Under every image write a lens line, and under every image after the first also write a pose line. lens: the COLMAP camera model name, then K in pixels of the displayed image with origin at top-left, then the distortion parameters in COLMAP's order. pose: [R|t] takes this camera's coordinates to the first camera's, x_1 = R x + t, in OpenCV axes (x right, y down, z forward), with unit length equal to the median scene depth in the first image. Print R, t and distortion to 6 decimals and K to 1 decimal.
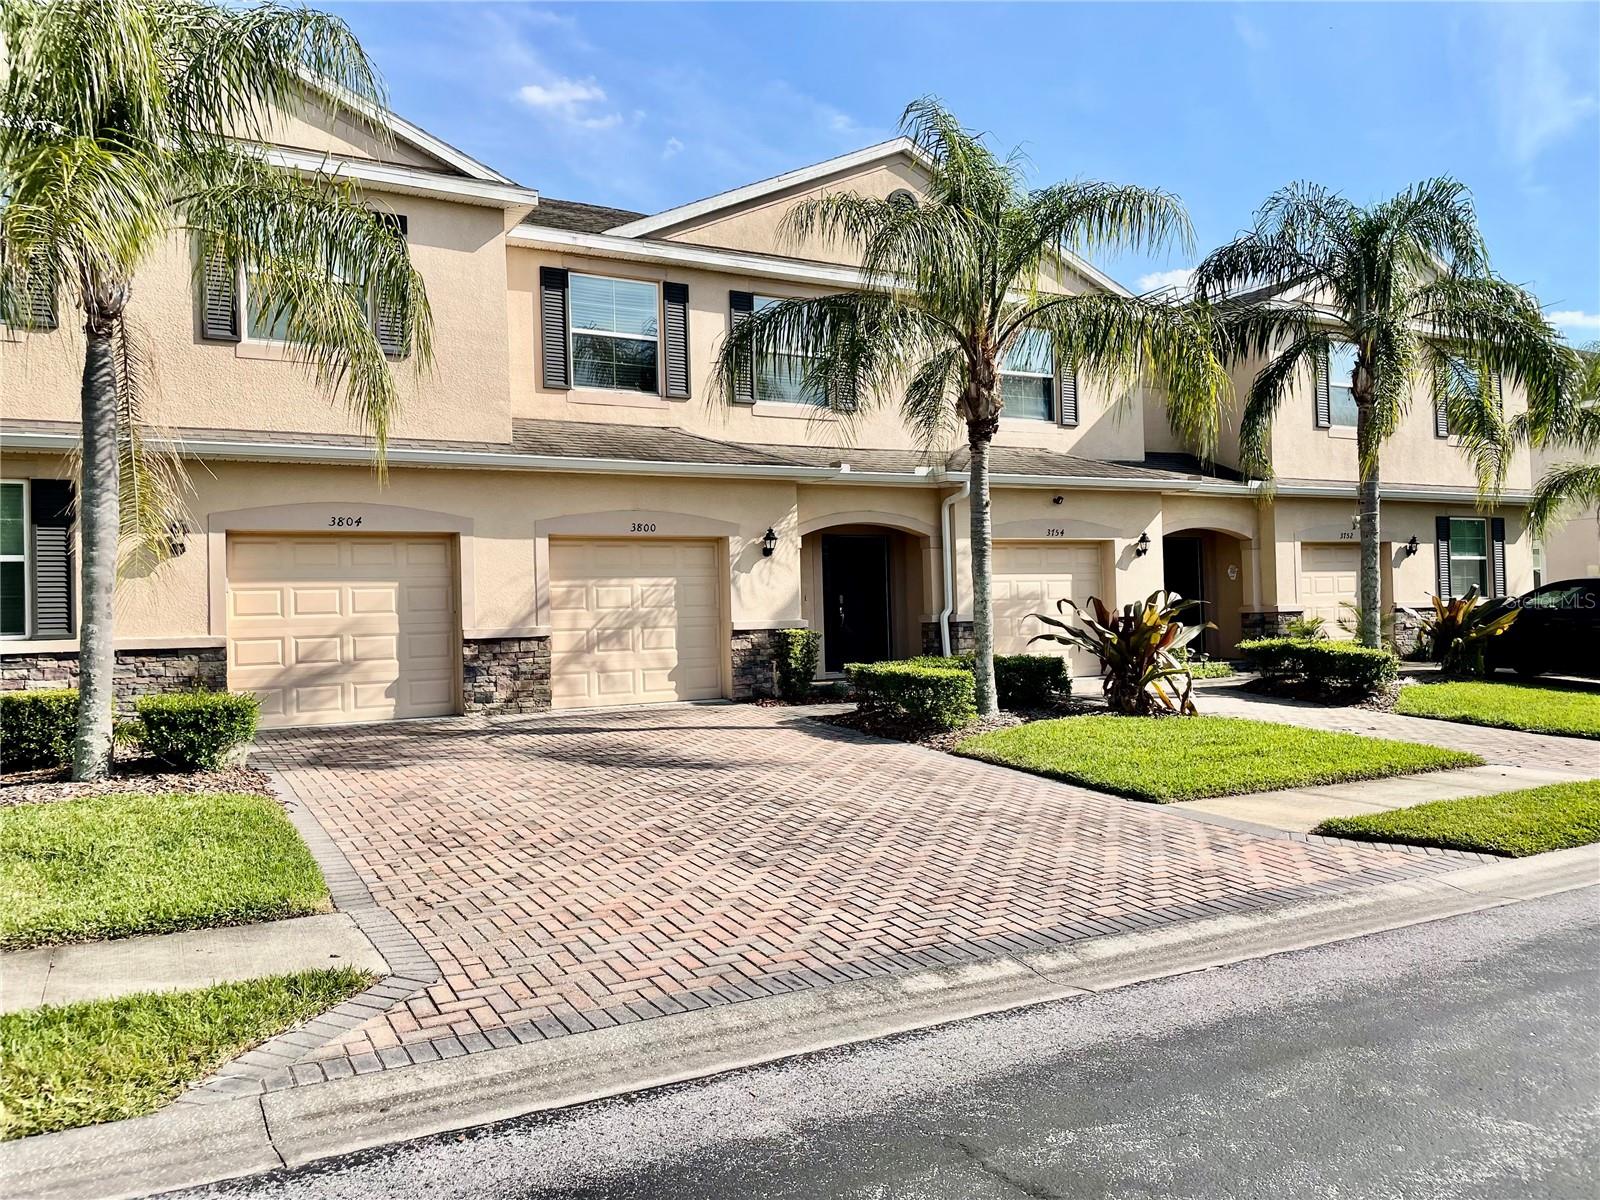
lens RADIAL K [[1175.4, 0, 799.8], [0, 1175.4, 566.6], [0, 0, 1]] dist [0.098197, -0.000037]
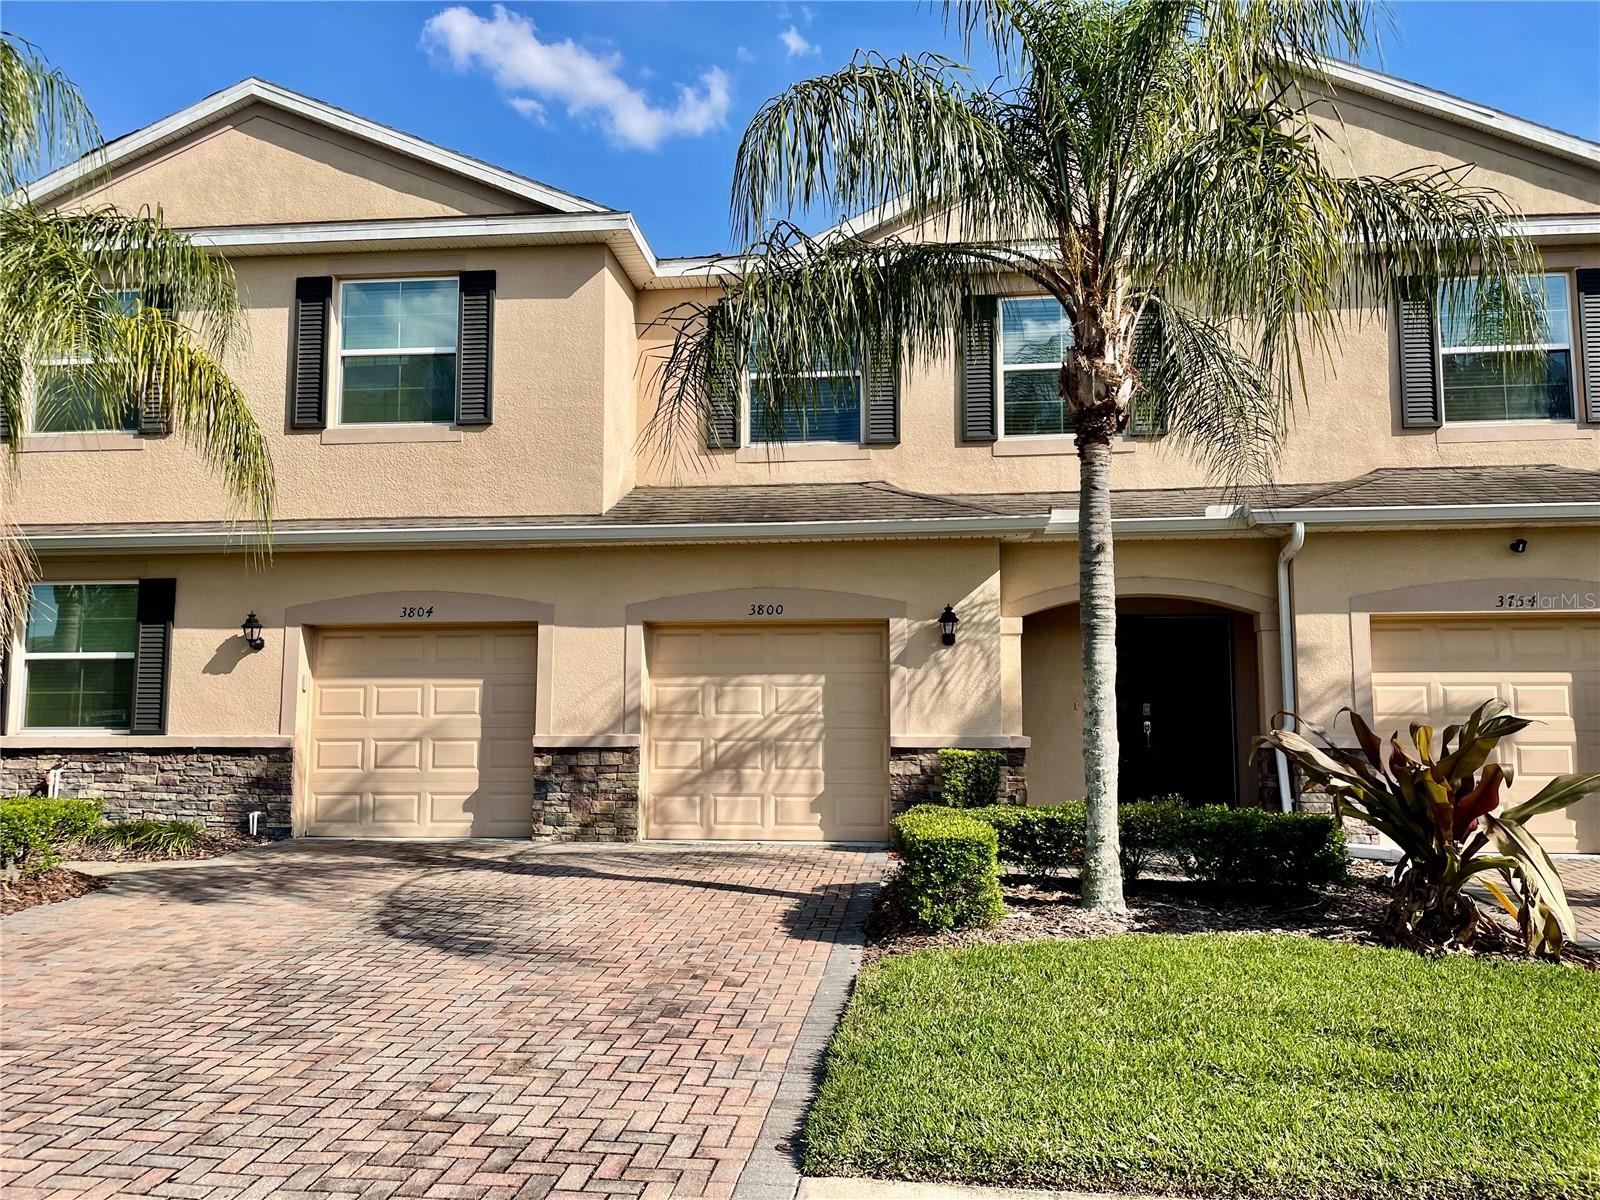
lens RADIAL K [[1203.0, 0, 800.0], [0, 1203.0, 600.0], [0, 0, 1]] dist [0.063435, -0.002784]
pose [[0.821256, -0.037365, -0.569335, 0.361432], [0.002246, 0.998057, -0.062262, 0.010366], [0.570555, 0.049855, 0.819745, 0.394390]]
